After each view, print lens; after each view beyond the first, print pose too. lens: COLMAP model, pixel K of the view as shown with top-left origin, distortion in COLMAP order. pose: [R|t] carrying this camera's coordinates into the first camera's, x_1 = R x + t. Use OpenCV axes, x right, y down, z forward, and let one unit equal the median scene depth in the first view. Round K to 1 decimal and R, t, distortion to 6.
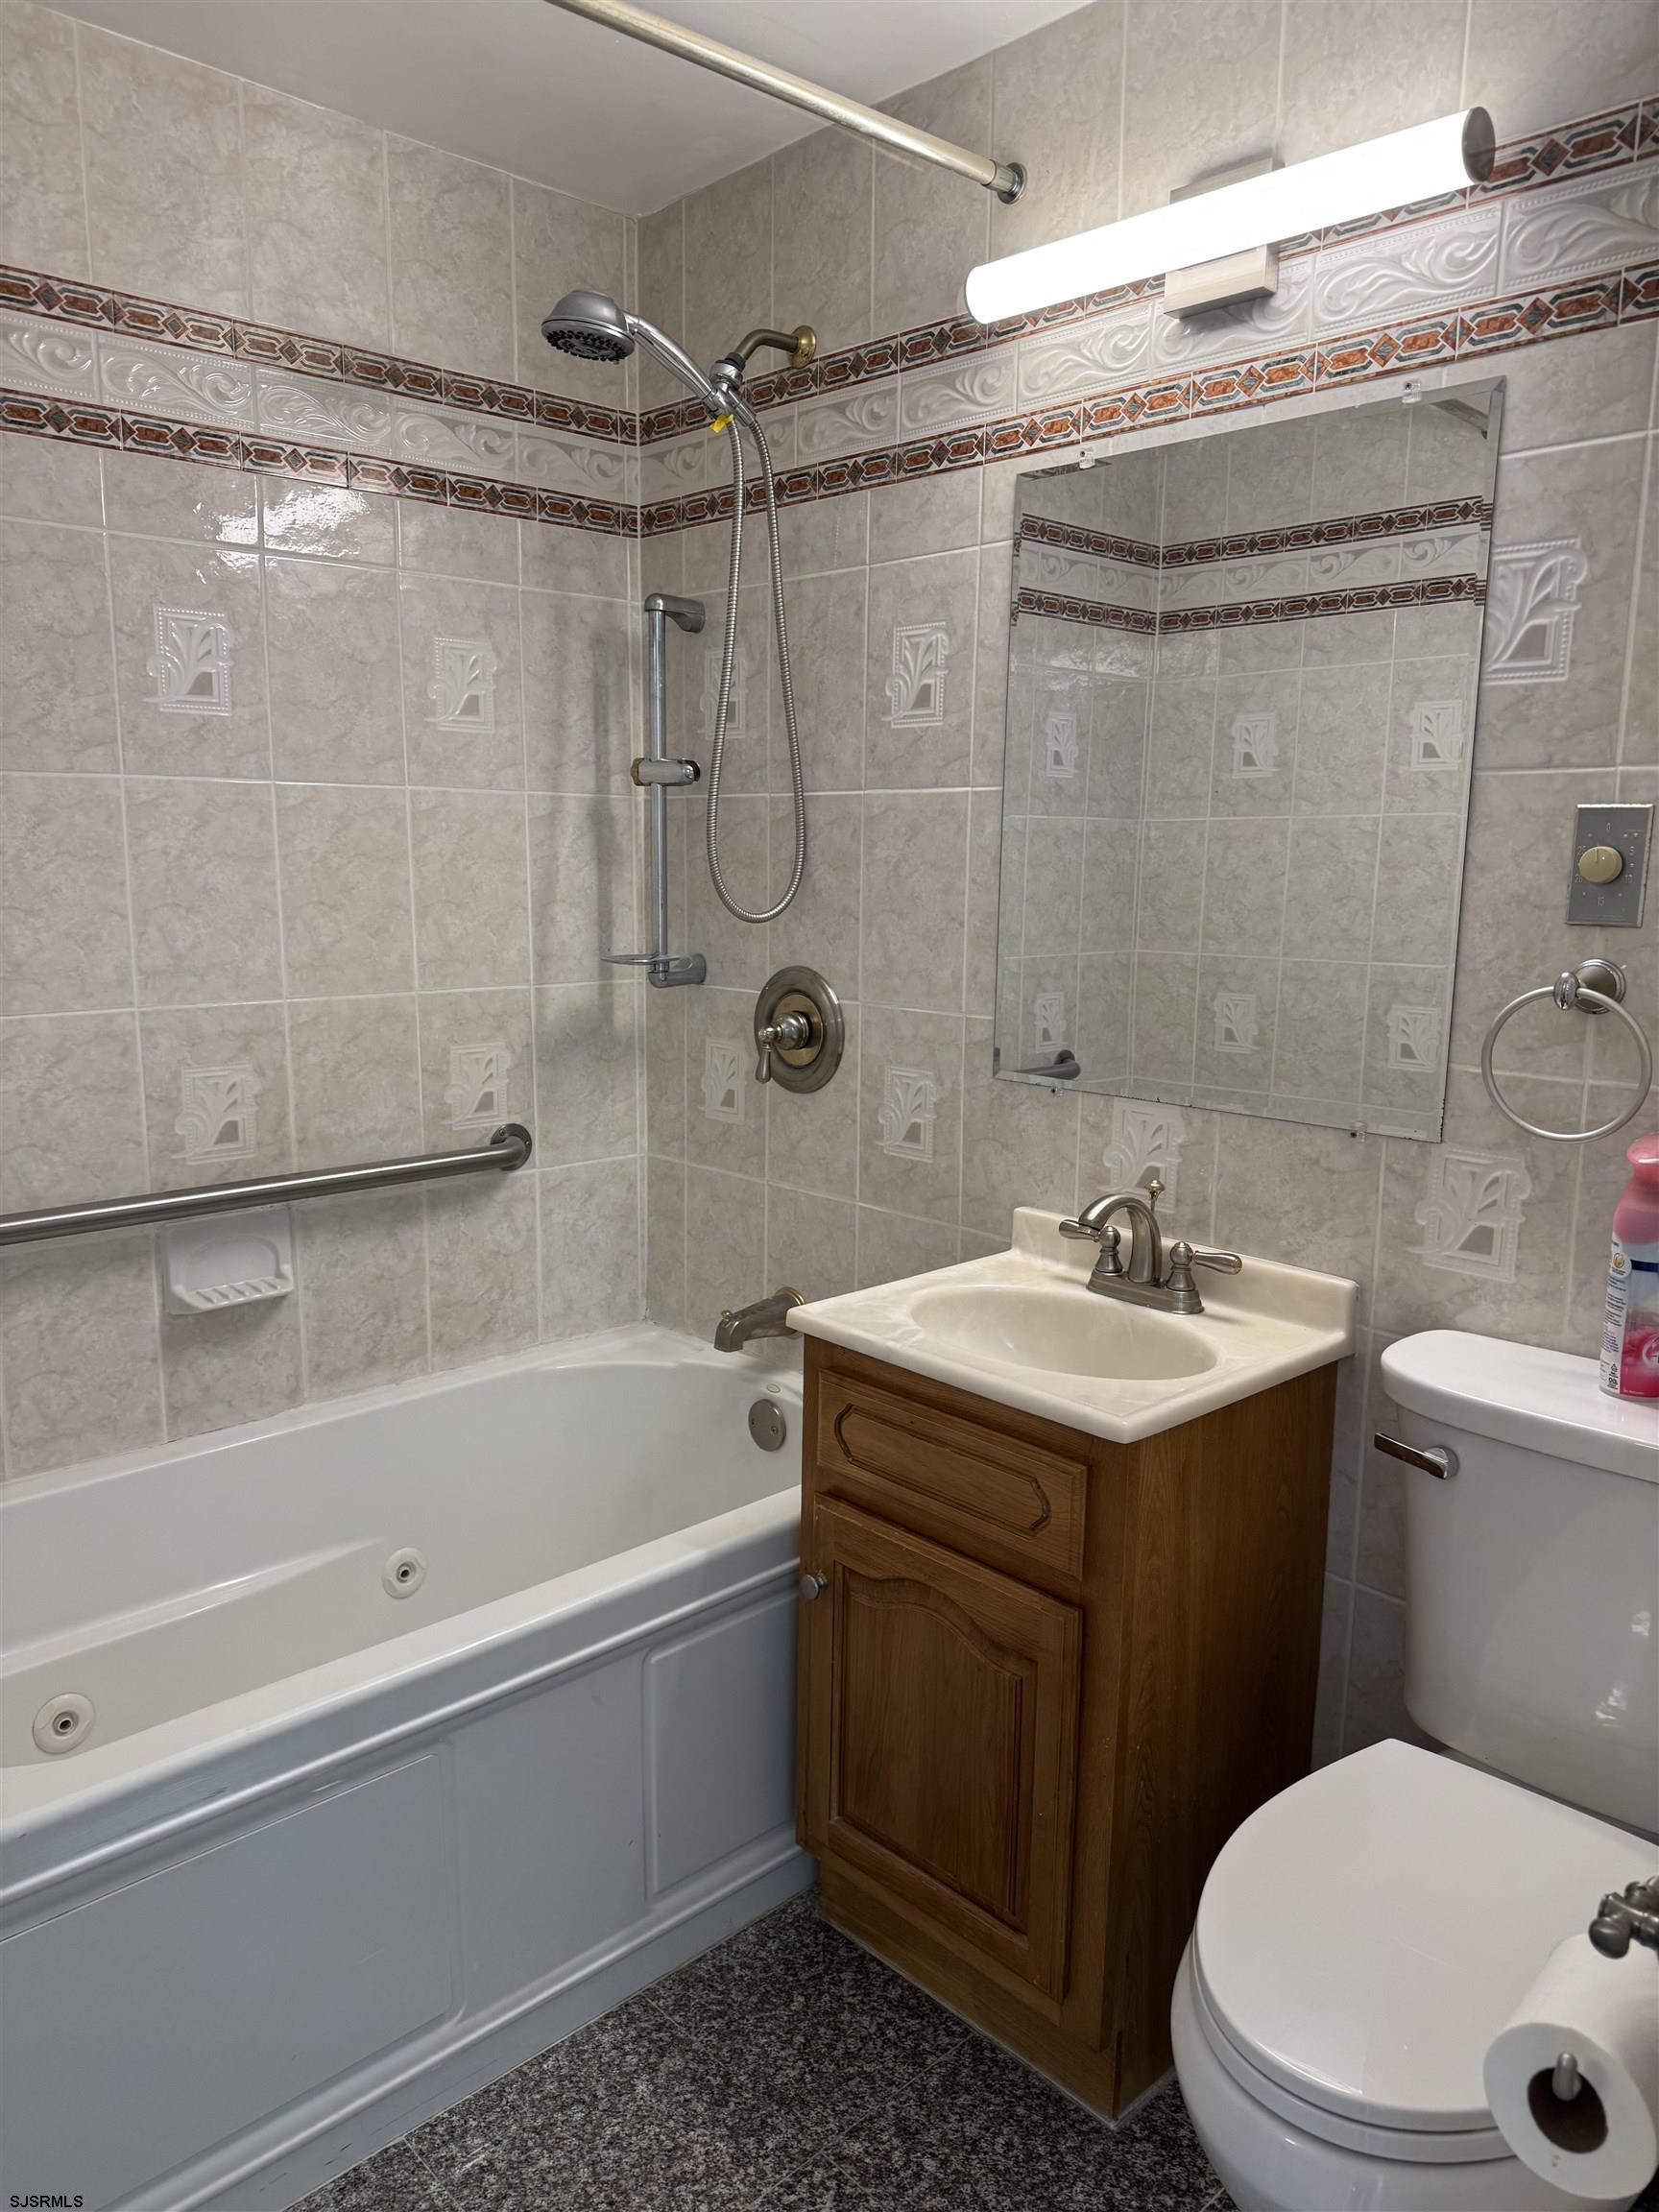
lens RADIAL K [[1547.1, 0, 770.3], [0, 1547.1, 1147.4], [0, 0, 1]] dist [0.037798, -0.035189]
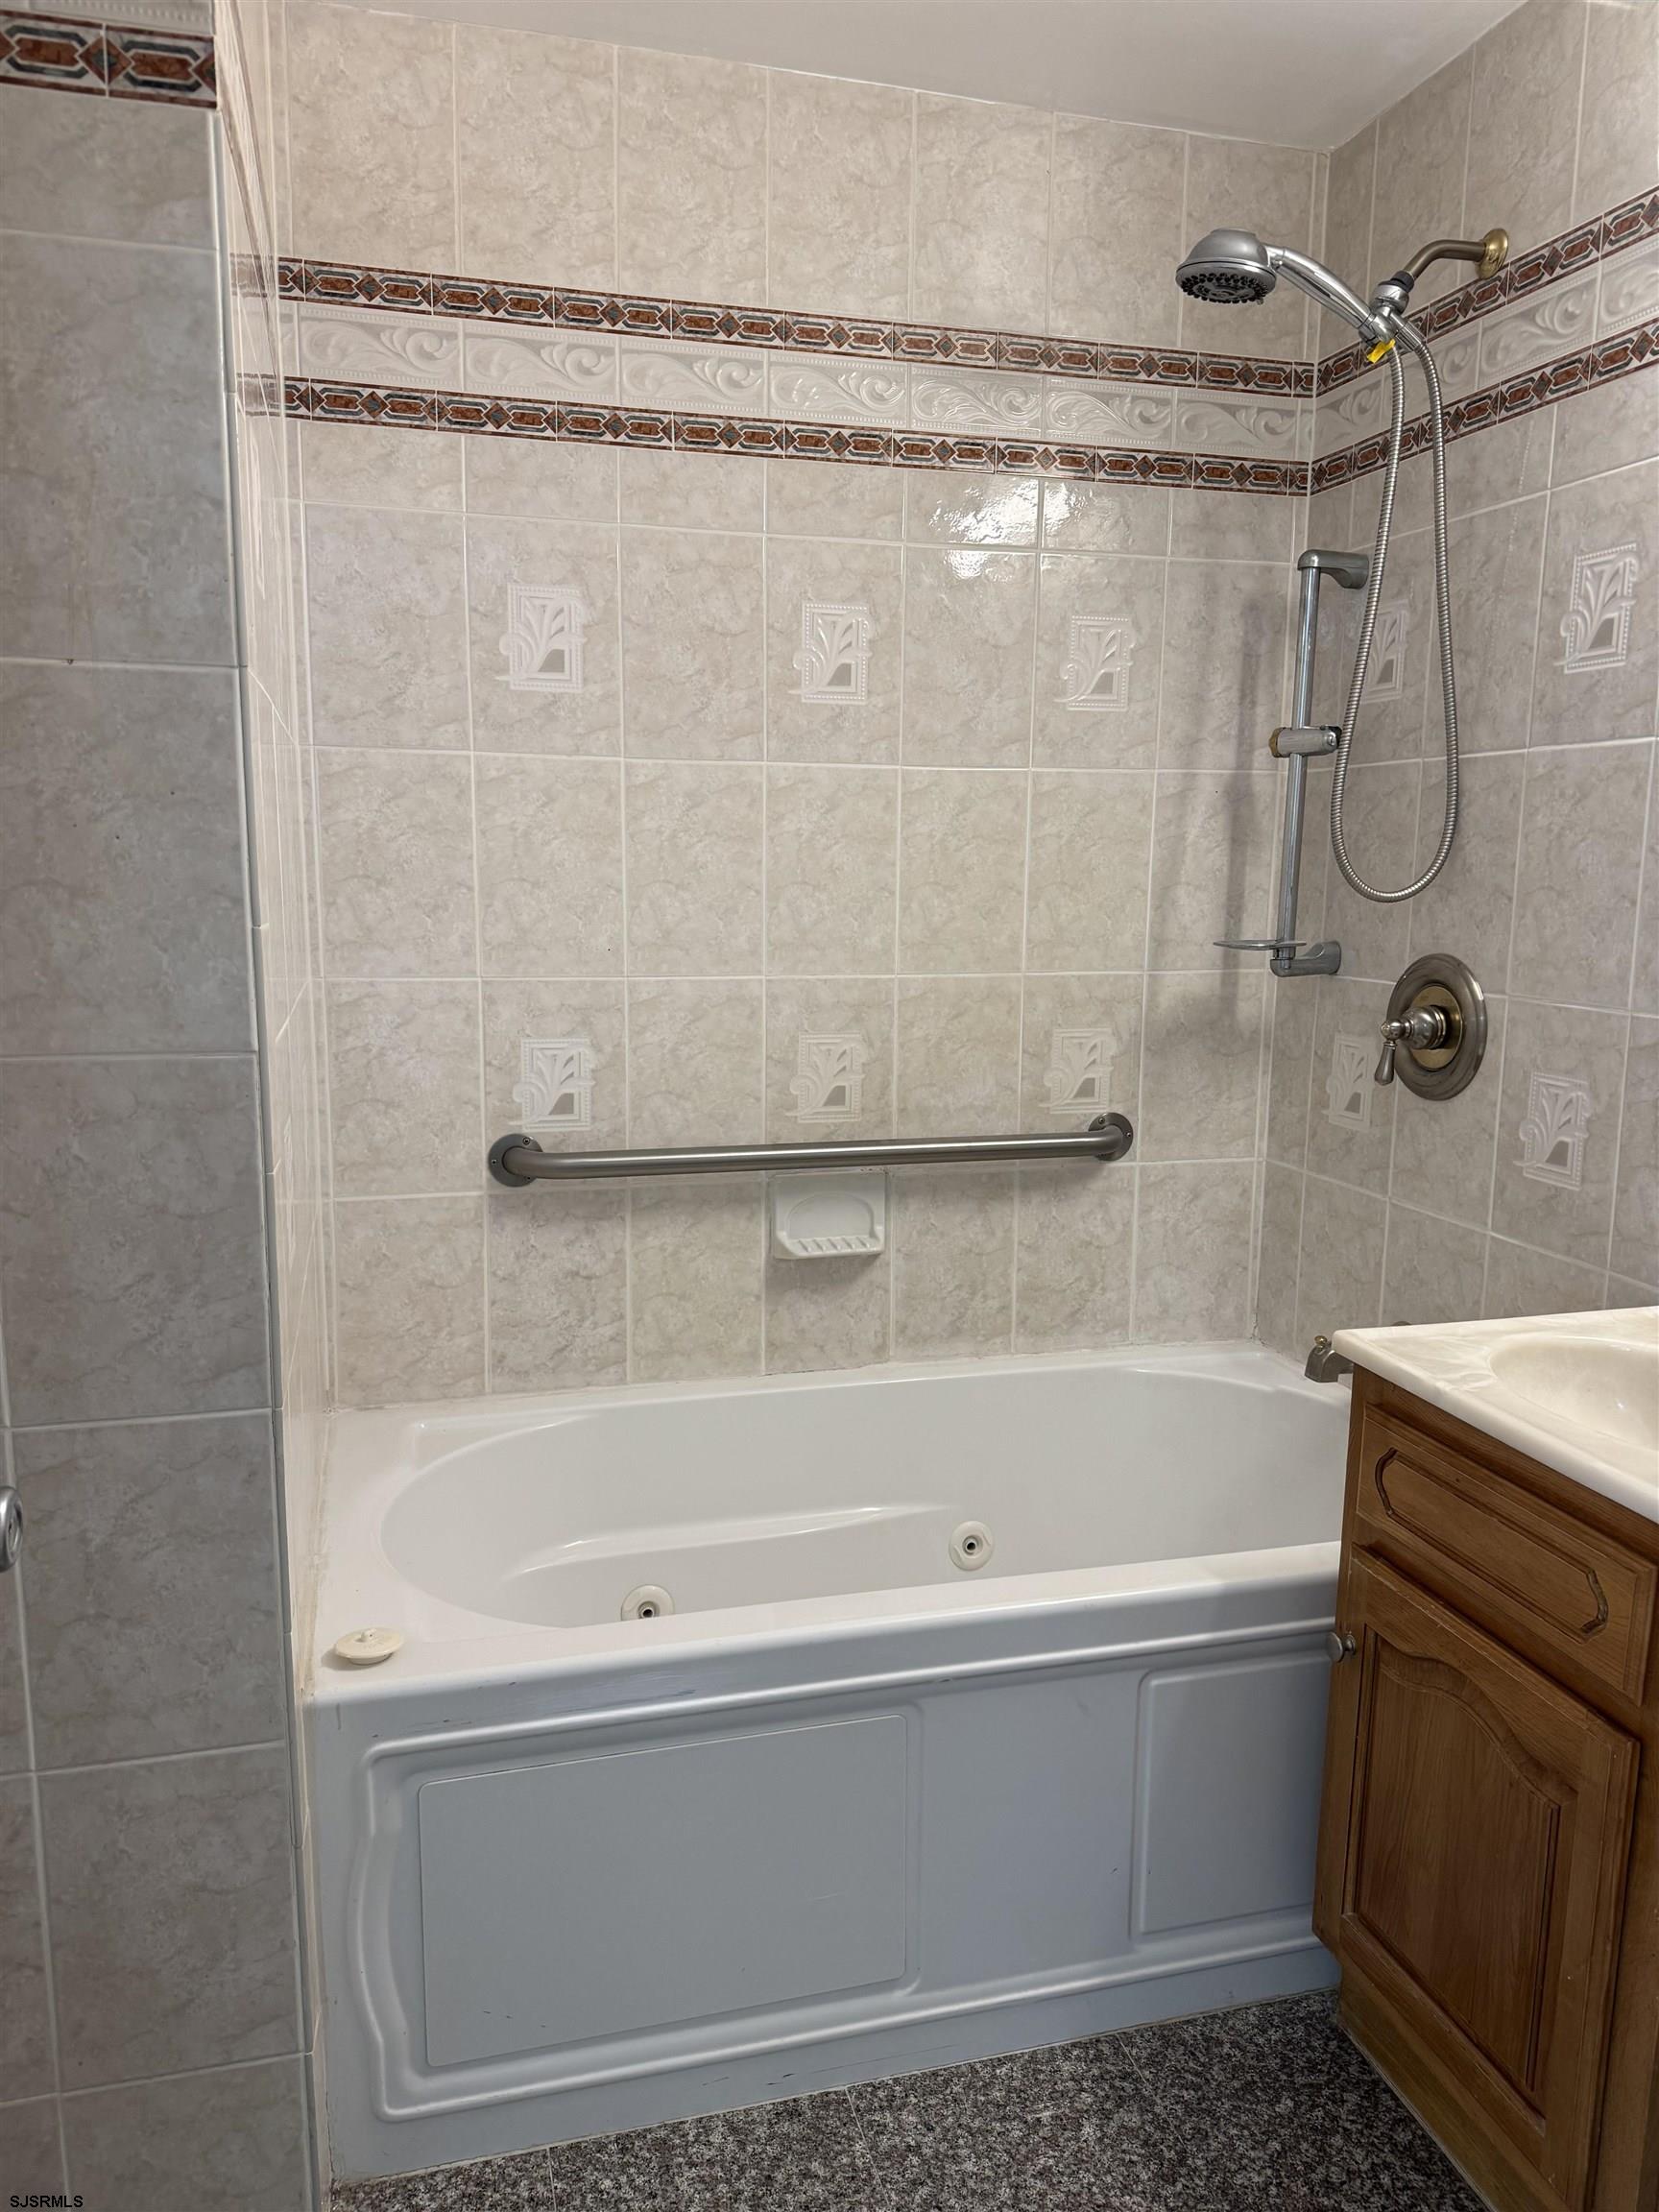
lens RADIAL K [[1532.4, 0, 831.5], [0, 1532.4, 1151.0], [0, 0, 1]] dist [0.010145, -0.006249]
pose [[0.887546, 0.084581, -0.452889, 0.122540], [-0.091740, 0.995764, 0.006181, 0.020977], [0.451493, 0.036062, 0.891546, 0.071213]]
